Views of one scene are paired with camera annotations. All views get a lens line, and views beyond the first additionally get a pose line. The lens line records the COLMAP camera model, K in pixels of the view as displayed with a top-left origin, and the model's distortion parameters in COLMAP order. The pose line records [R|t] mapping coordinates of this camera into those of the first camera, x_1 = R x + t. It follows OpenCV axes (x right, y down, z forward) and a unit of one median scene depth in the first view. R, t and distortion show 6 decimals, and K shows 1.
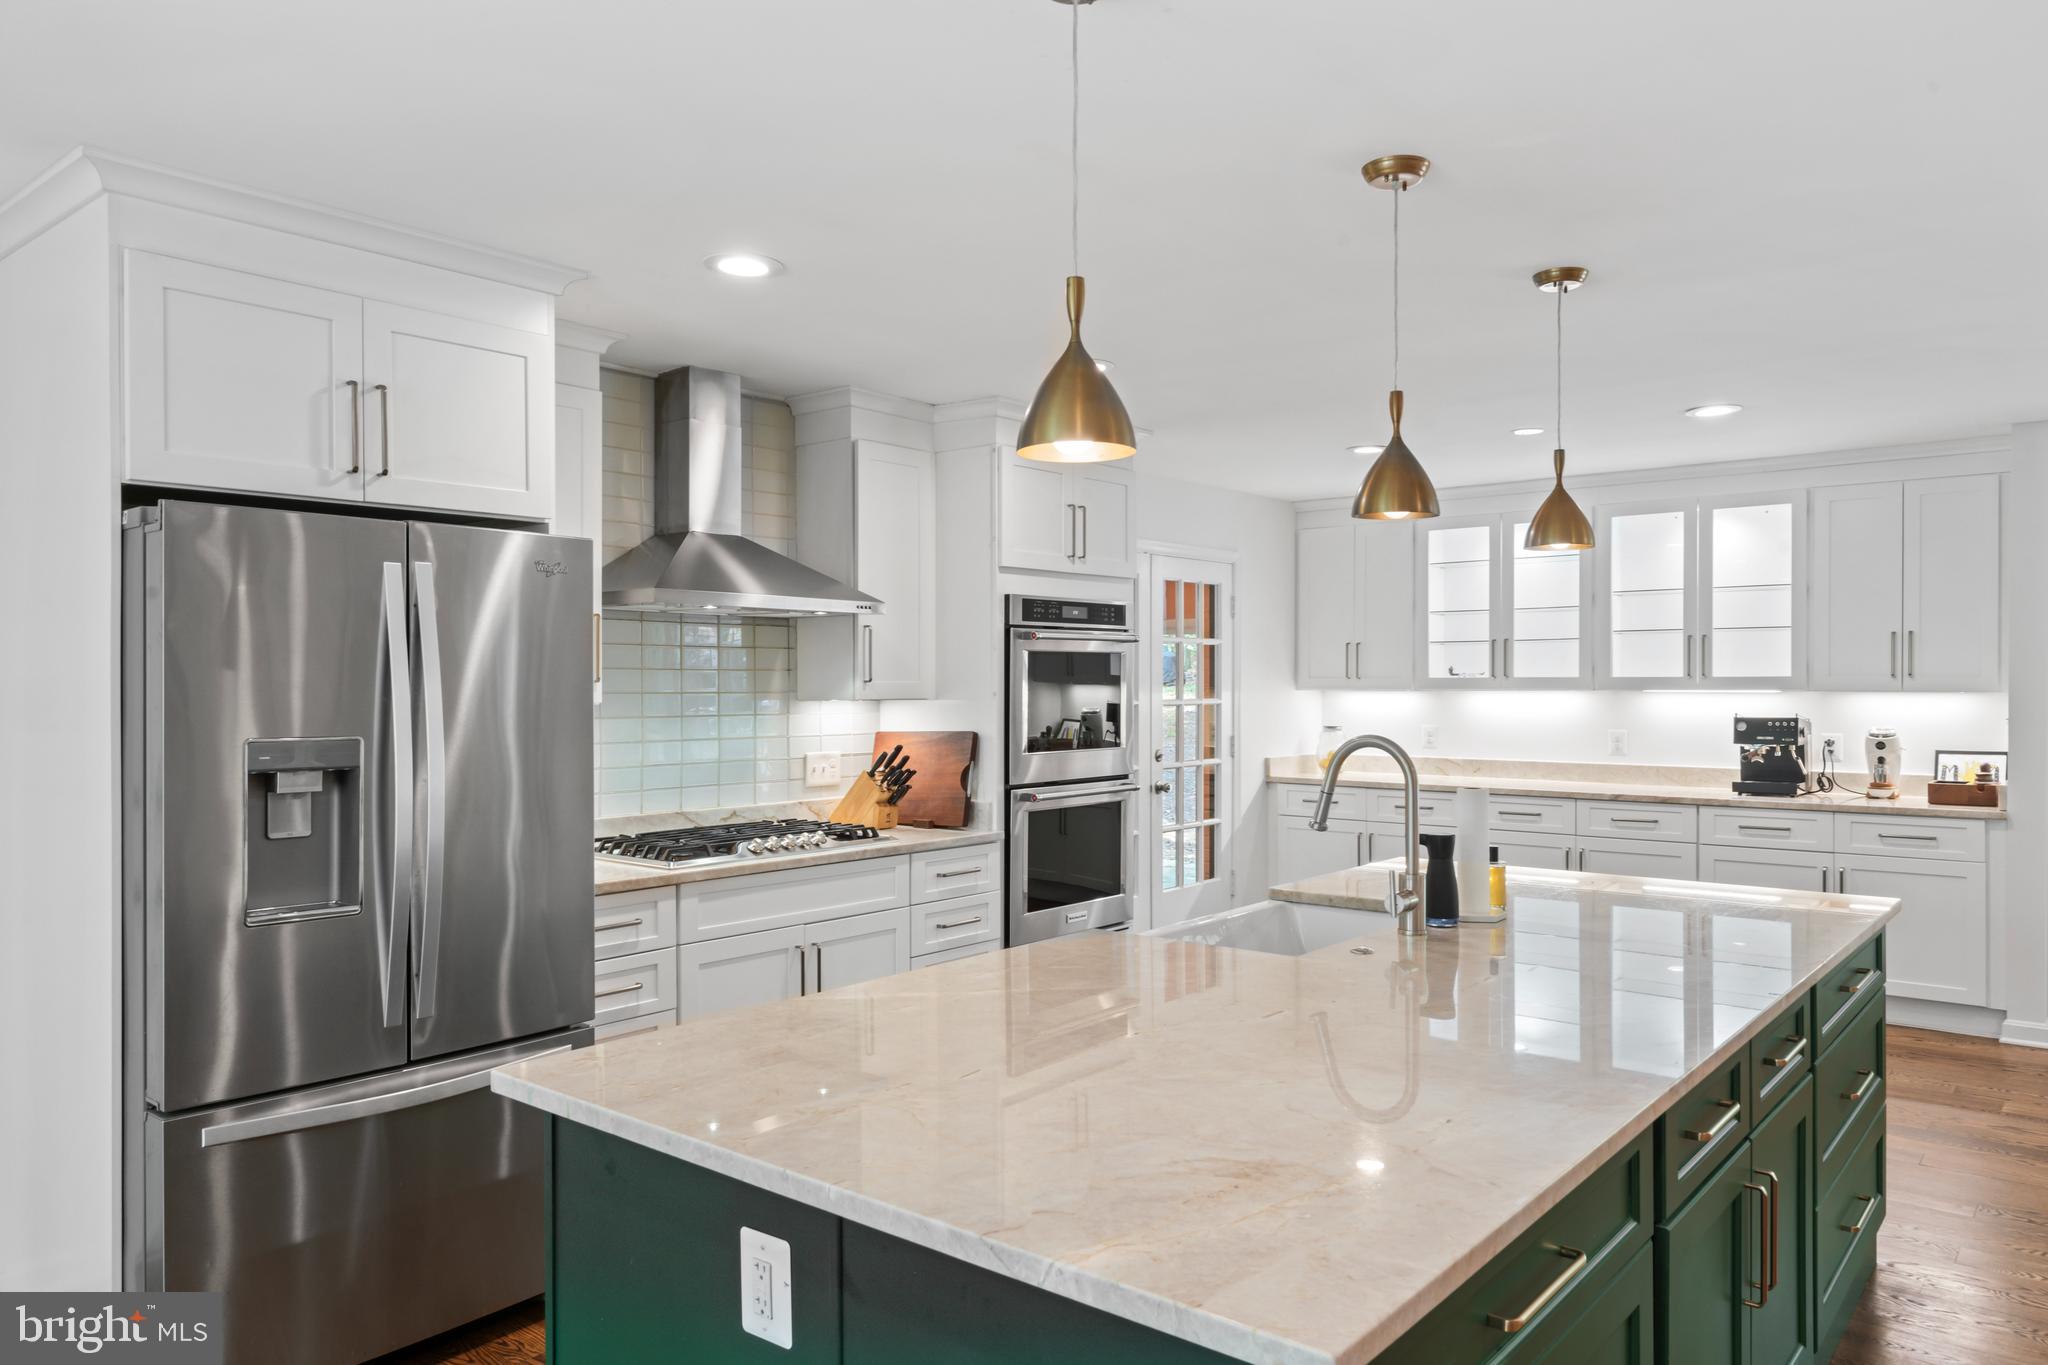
lens RADIAL K [[1368.8, 0, 1027.3], [0, 1368.8, 684.0], [0, 0, 1]] dist [-0.003292, 0.001132]
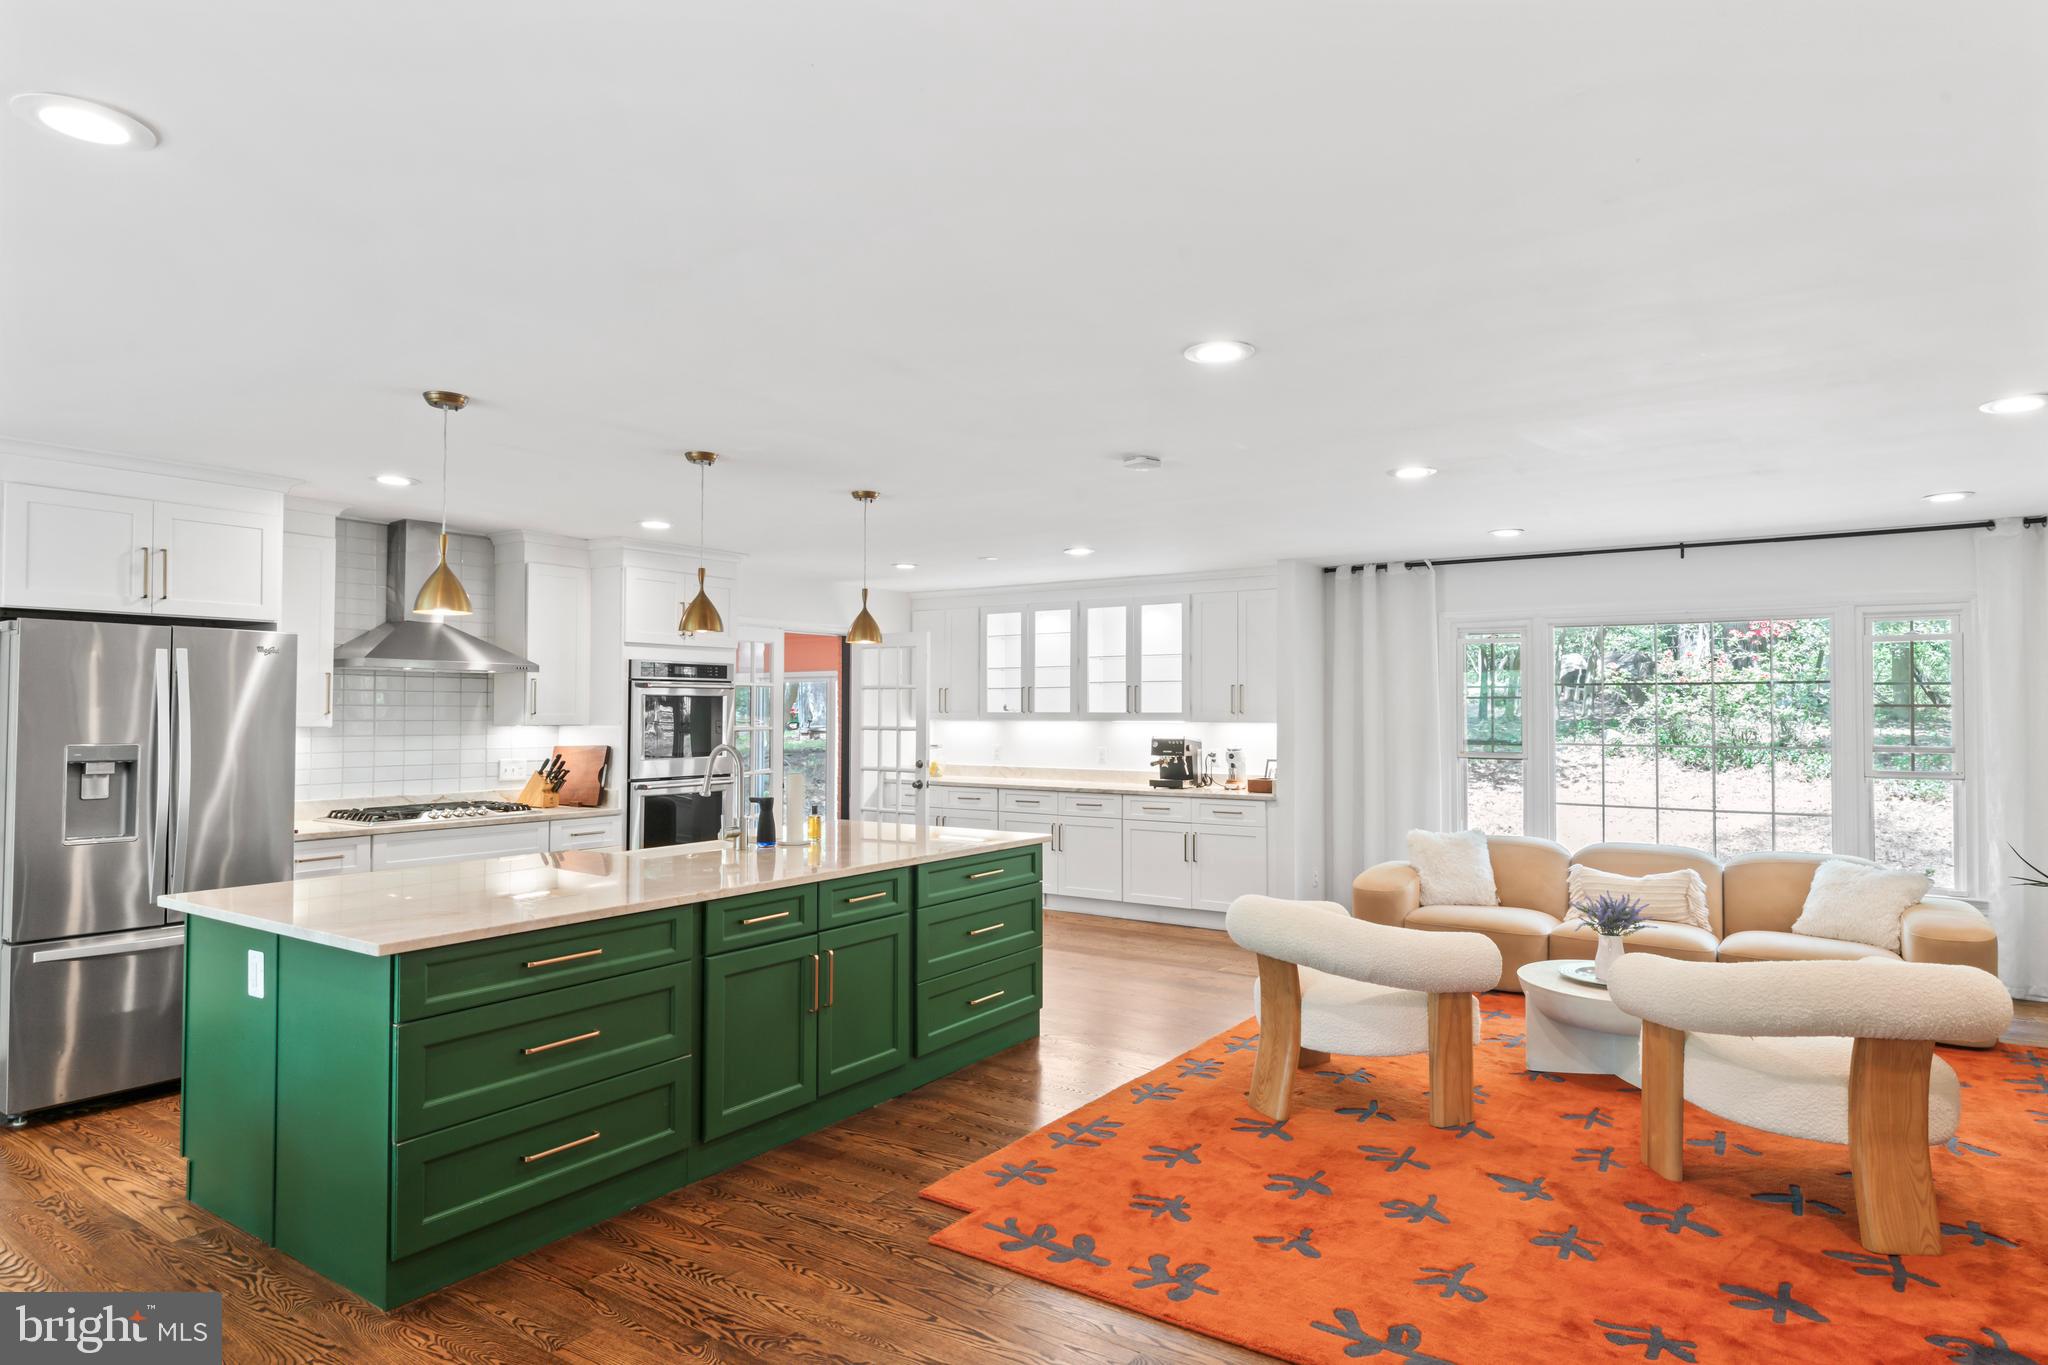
lens RADIAL K [[1143.7, 0, 1021.0], [0, 1143.7, 680.0], [0, 0, 1]] dist [0.000675, -0.001773]
pose [[0.995433, 0.006388, 0.095245, 0.309571], [-0.003491, 0.999527, -0.030555, -0.002466], [-0.095395, 0.030083, 0.994985, -0.365368]]
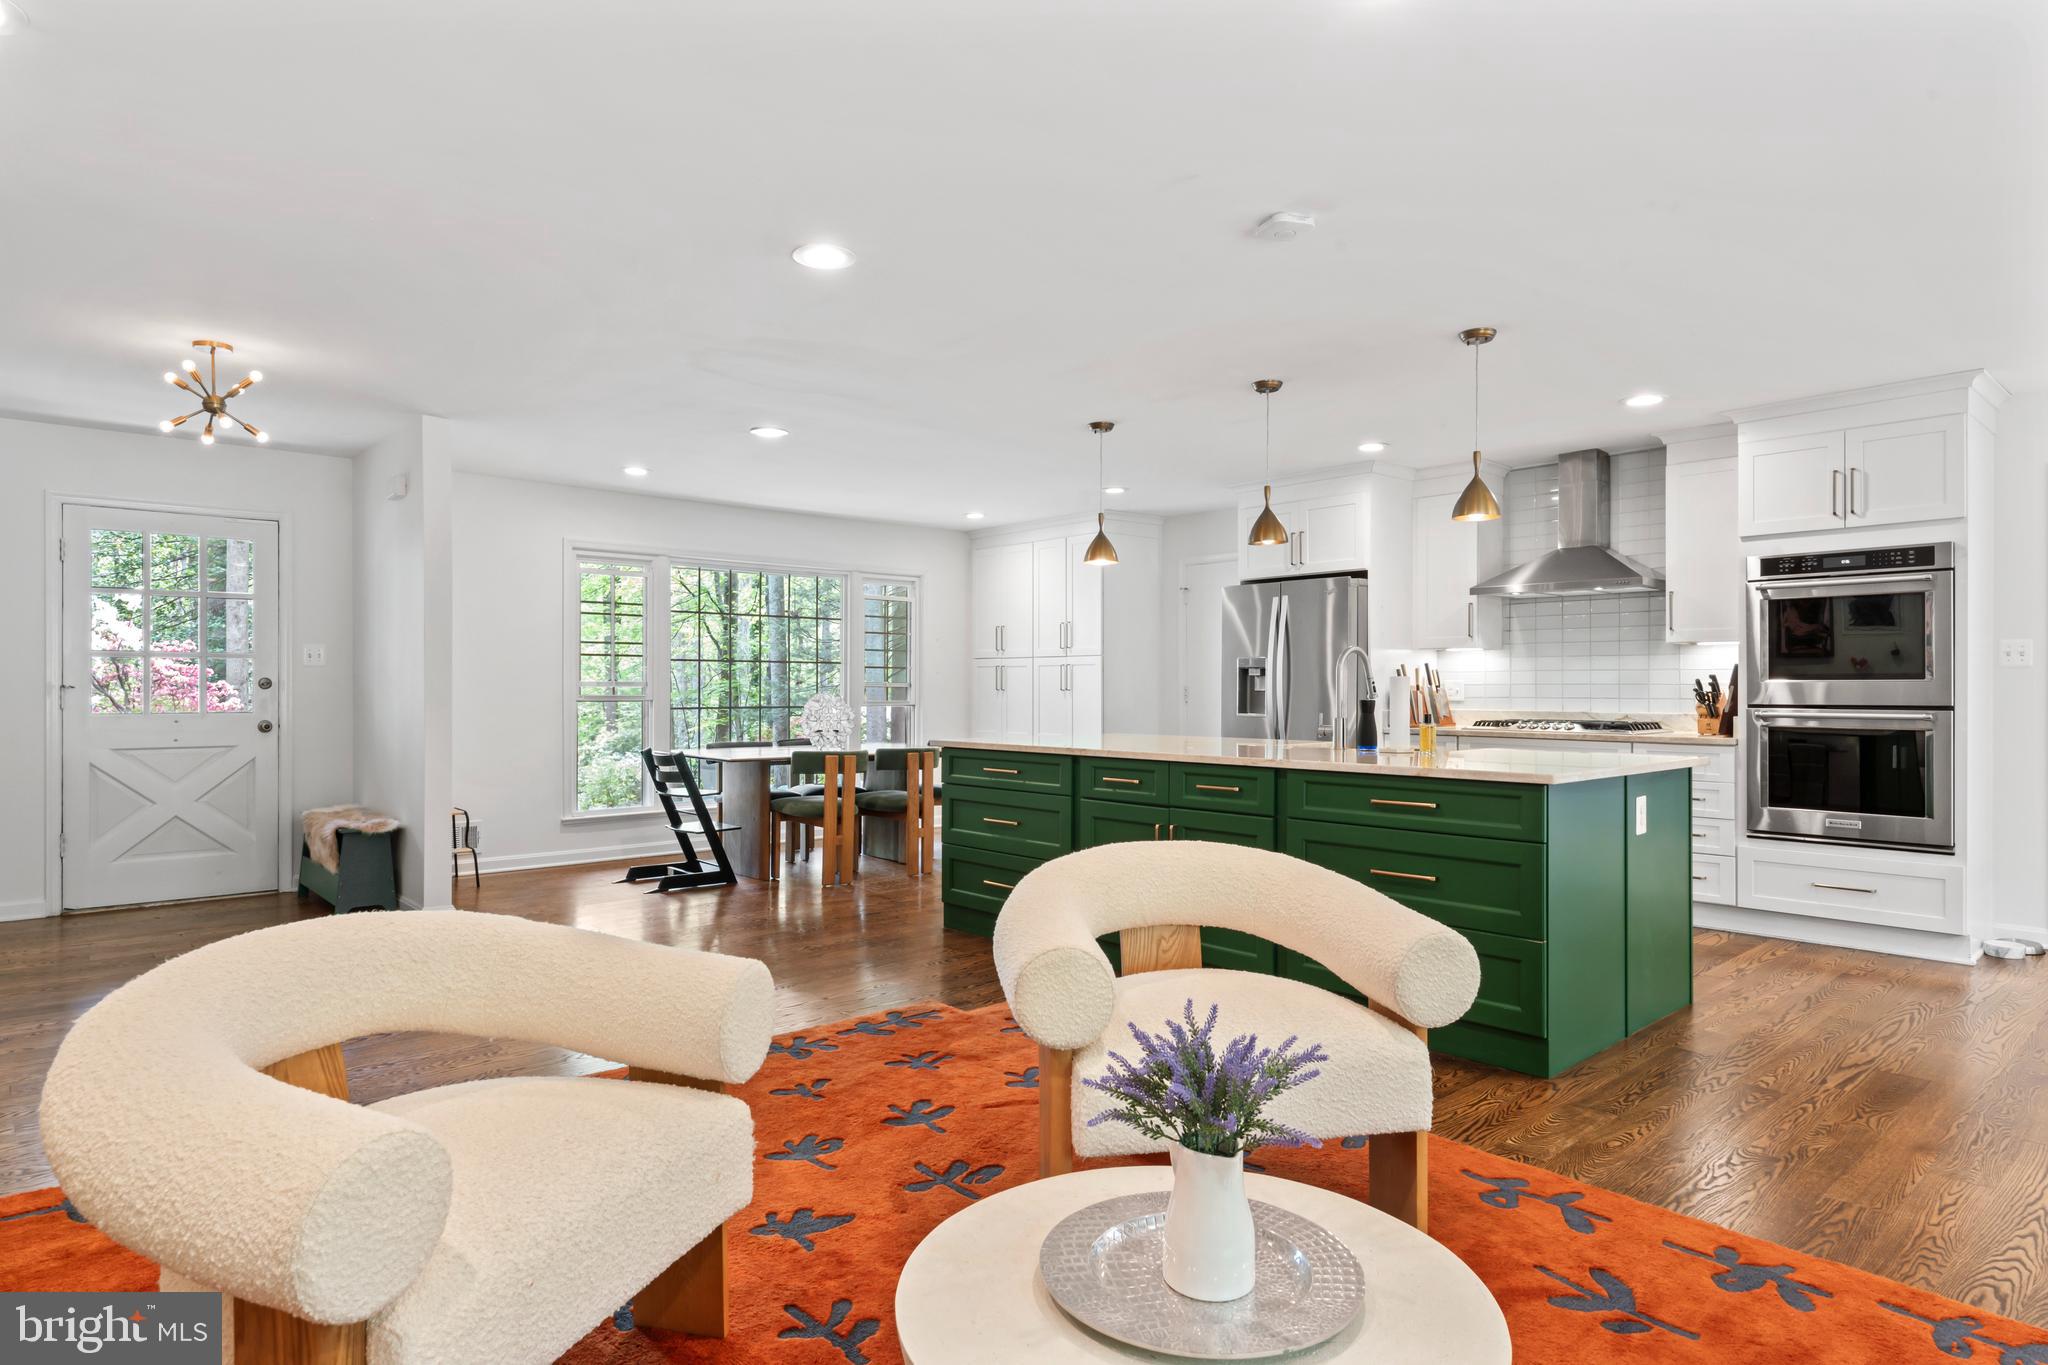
lens RADIAL K [[1143.7, 0, 1022.6], [0, 1143.7, 677.9], [0, 0, 1]] dist [0.000675, -0.001773]
pose [[-0.157886, -0.006055, -0.987439, 1.158217], [-0.001284, 0.999982, -0.005926, 0.055763], [0.987457, 0.000332, -0.157891, 0.490137]]
